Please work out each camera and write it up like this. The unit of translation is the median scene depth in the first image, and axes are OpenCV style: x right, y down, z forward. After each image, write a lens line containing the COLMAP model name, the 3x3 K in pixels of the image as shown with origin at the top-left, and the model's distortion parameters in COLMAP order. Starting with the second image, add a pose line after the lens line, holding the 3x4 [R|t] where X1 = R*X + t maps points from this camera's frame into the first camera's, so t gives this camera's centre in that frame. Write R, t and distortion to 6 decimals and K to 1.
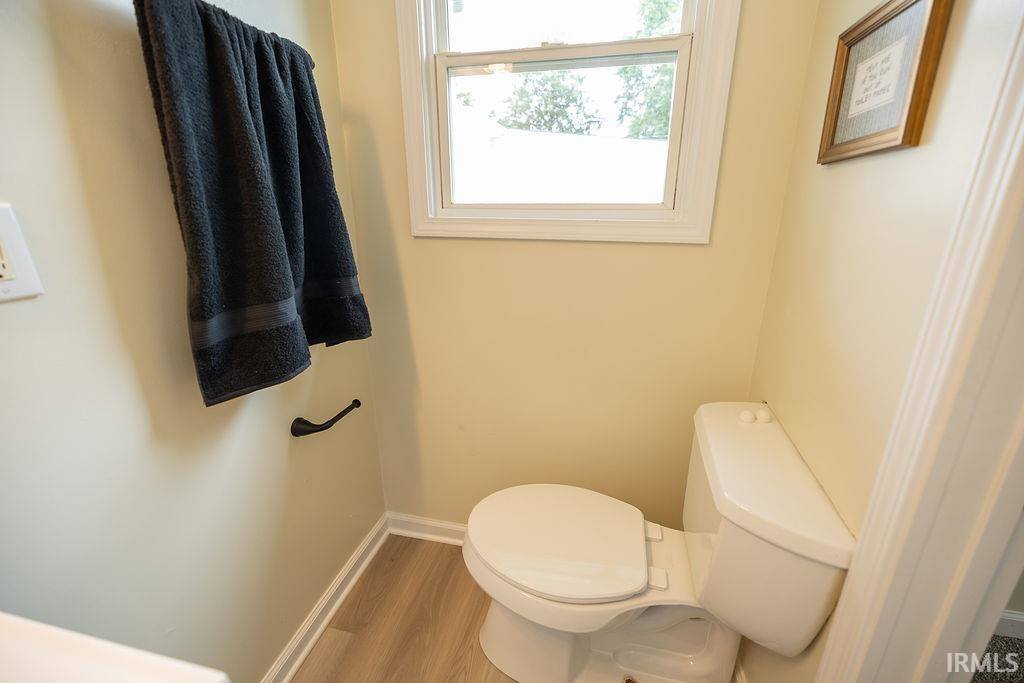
lens RADIAL K [[426.5, 0, 508.3], [0, 426.5, 340.3], [0, 0, 1]] dist [0.000924, -0.000035]
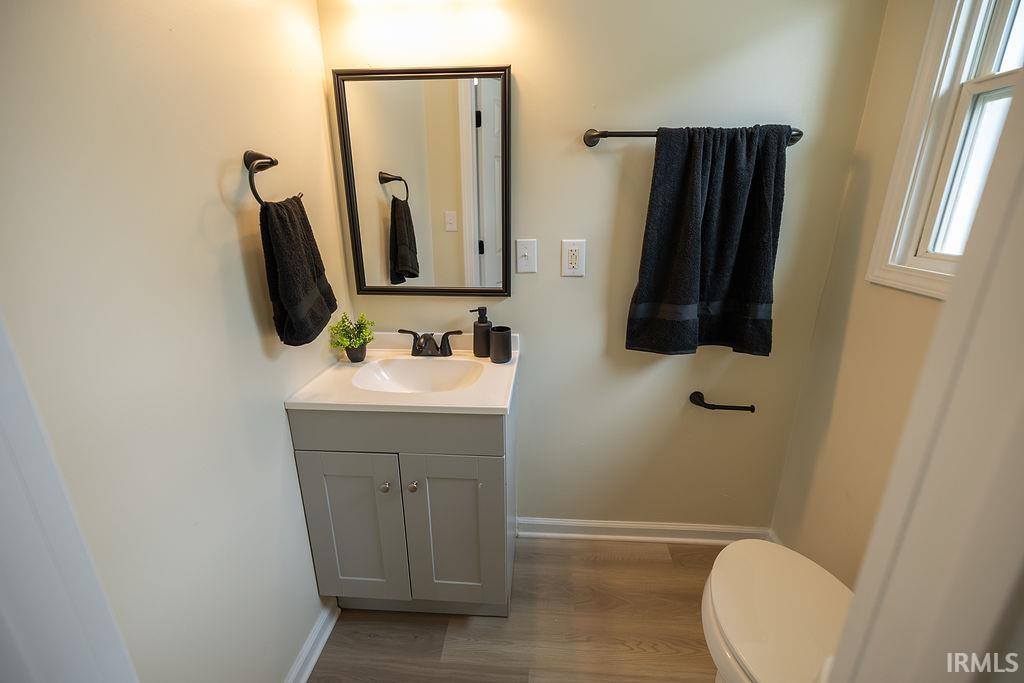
lens RADIAL K [[431.5, 0, 512.0], [0, 431.5, 341.5], [0, 0, 1]] dist [0.000565, 0.000216]
pose [[0.152114, 0.308224, -0.939074, 0.716390], [-0.299360, 0.919868, 0.253430, -0.148946], [0.941937, 0.242571, 0.232195, 0.069010]]
